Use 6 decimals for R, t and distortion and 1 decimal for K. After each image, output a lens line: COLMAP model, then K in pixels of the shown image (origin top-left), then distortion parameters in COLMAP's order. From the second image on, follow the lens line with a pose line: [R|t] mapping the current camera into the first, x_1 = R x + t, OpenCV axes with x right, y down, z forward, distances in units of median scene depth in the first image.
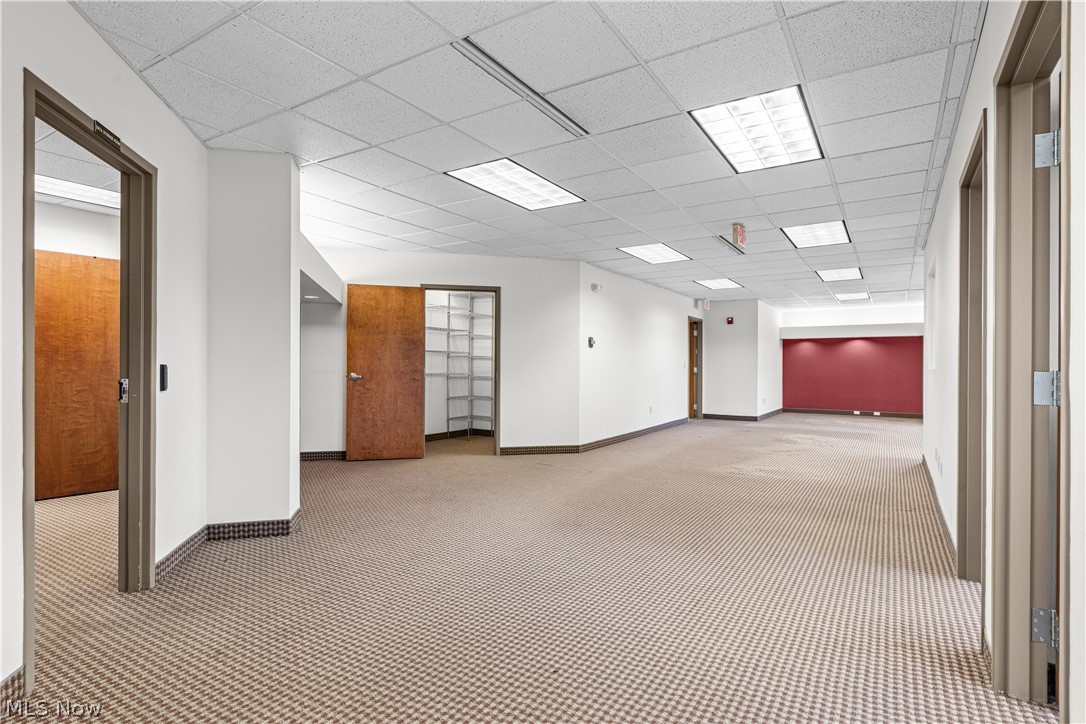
lens RADIAL K [[546.2, 0, 541.3], [0, 546.2, 367.2], [0, 0, 1]] dist [-0.001467, 0.000158]
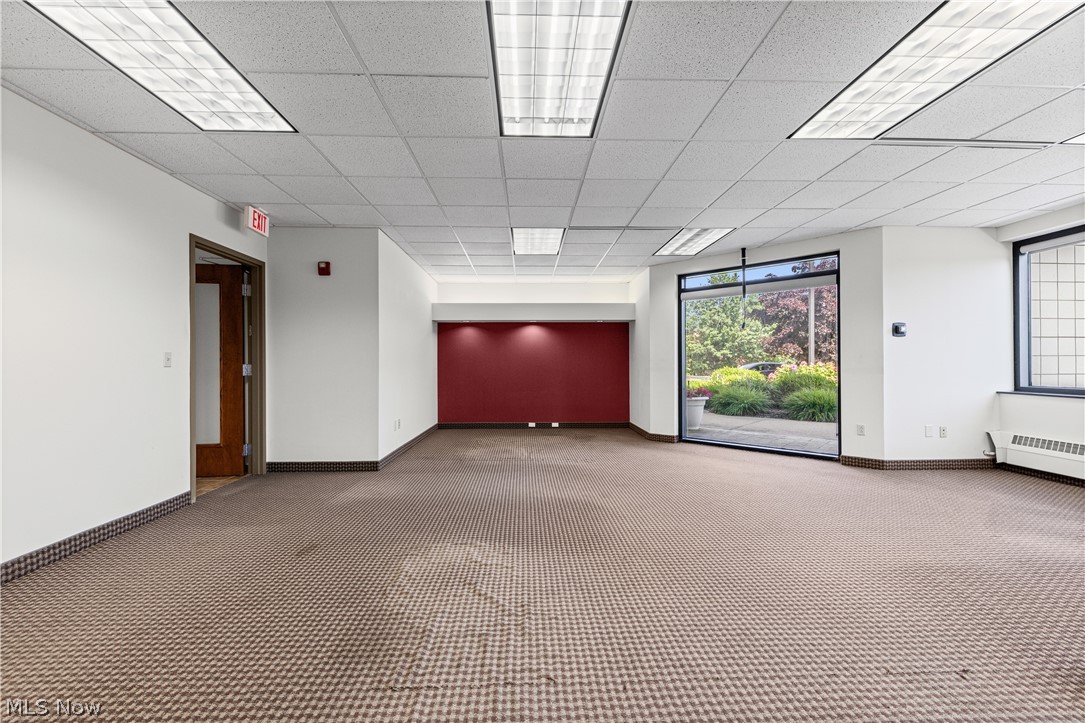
lens RADIAL K [[457.3, 0, 543.5], [0, 457.3, 361.8], [0, 0, 1]] dist [0.017013, 0.000233]
pose [[0.820885, -0.001094, 0.571093, 0.242504], [-0.002976, 0.999976, 0.006193, -0.004385], [-0.571086, -0.006783, 0.820862, 0.490228]]
